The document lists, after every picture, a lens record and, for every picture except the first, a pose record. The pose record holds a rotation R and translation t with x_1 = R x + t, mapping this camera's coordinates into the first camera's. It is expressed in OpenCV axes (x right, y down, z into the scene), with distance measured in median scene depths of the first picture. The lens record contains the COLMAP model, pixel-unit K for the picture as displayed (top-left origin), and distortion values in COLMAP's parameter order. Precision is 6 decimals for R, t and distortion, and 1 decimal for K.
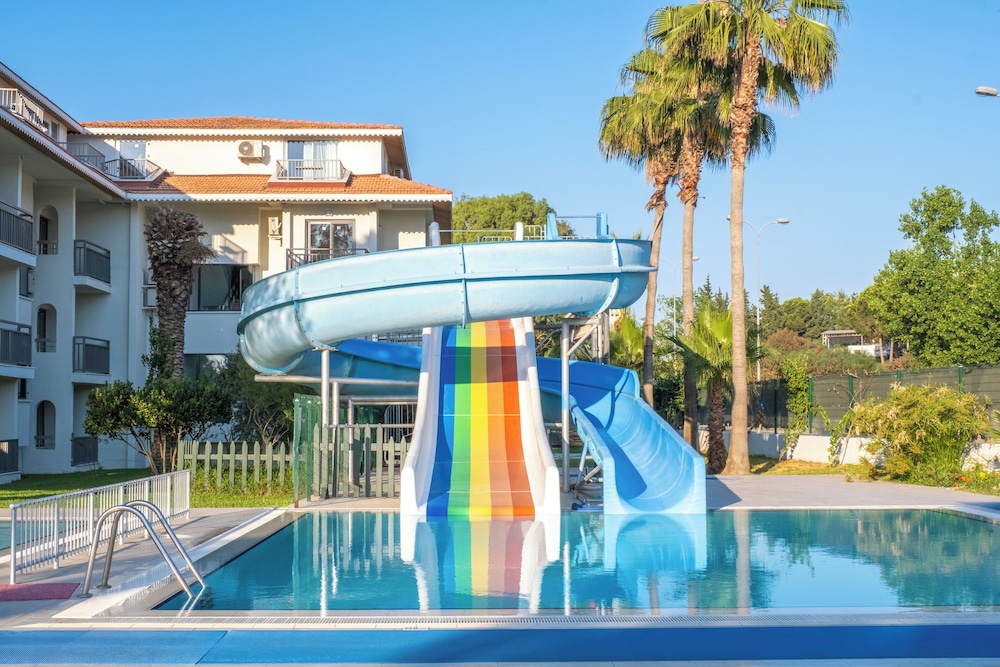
lens RADIAL K [[1242.6, 0, 495.2], [0, 1242.6, 335.4], [0, 0, 1]] dist [0.032399, 0.000000]
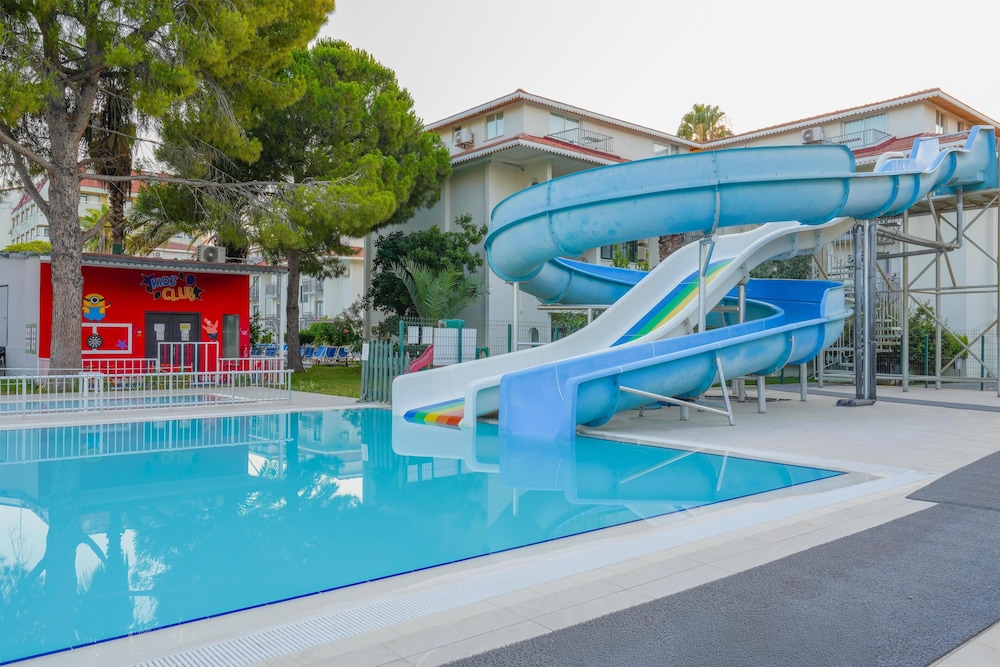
lens RADIAL K [[764.7, 0, 495.1], [0, 764.7, 337.8], [0, 0, 1]] dist [0.005682, 0.009297]
pose [[0.625419, -0.000468, -0.780289, 0.319681], [0.043274, 0.998482, 0.034086, 0.027934], [0.779089, -0.055084, 0.624489, 0.342671]]
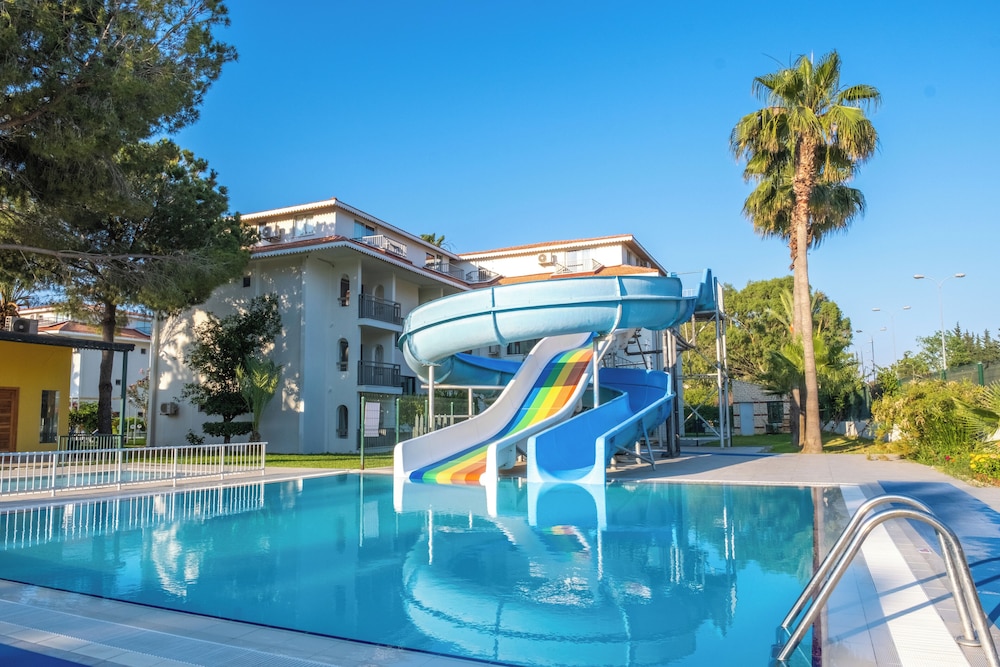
lens RADIAL K [[679.6, 0, 501.8], [0, 679.6, 331.2], [0, 0, 1]] dist [-0.011477, 0.002167]
pose [[0.902939, -0.062334, -0.425225, 0.206456], [0.035431, 0.996854, -0.070894, 0.021576], [0.428307, 0.048947, 0.902307, 0.198101]]
